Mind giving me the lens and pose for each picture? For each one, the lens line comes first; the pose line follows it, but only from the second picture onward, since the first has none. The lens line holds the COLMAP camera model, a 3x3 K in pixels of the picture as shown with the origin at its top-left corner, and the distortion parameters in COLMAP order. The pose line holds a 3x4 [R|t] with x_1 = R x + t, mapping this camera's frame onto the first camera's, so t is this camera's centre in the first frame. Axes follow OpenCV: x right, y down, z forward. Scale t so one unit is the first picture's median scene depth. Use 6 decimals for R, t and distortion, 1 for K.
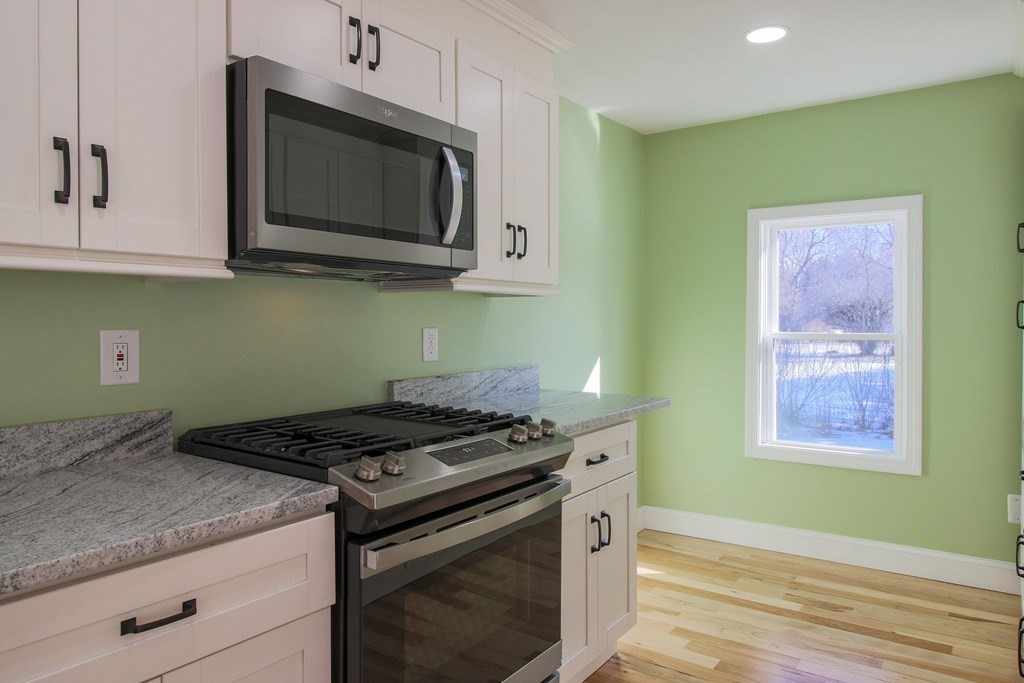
lens RADIAL K [[701.2, 0, 512.6], [0, 701.2, 331.2], [0, 0, 1]] dist [-0.003450, -0.000449]
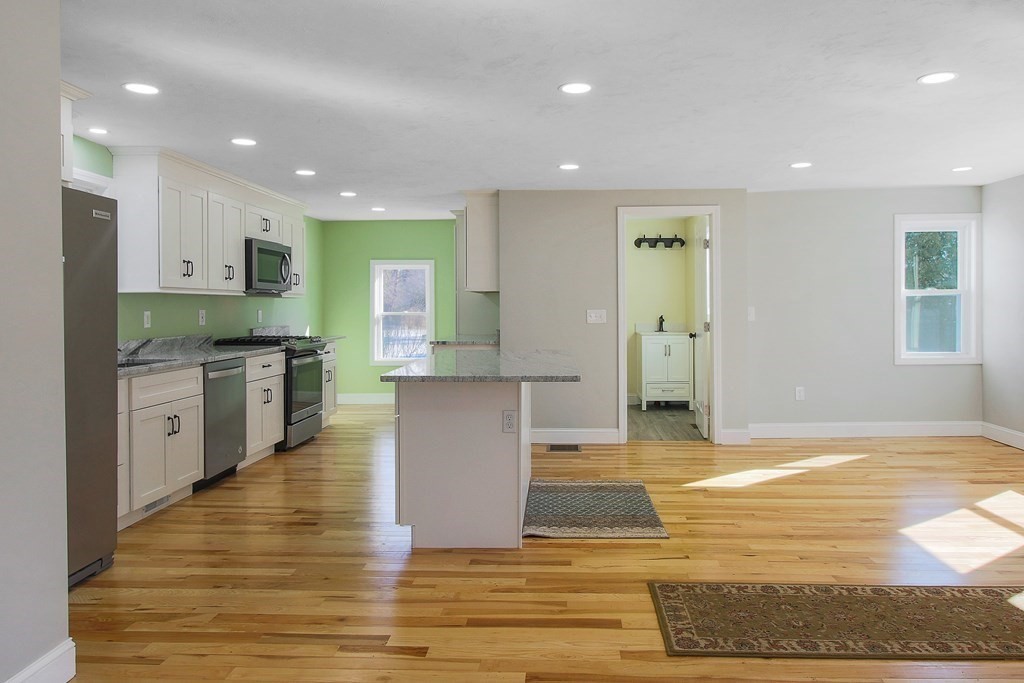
lens RADIAL K [[711.9, 0, 542.8], [0, 711.9, 310.3], [0, 0, 1]] dist [0.003855, -0.000572]
pose [[0.832838, -0.006744, 0.553475, -1.143684], [0.014961, 0.999835, -0.010330, 0.064377], [-0.553314, 0.016884, 0.832802, -2.959310]]
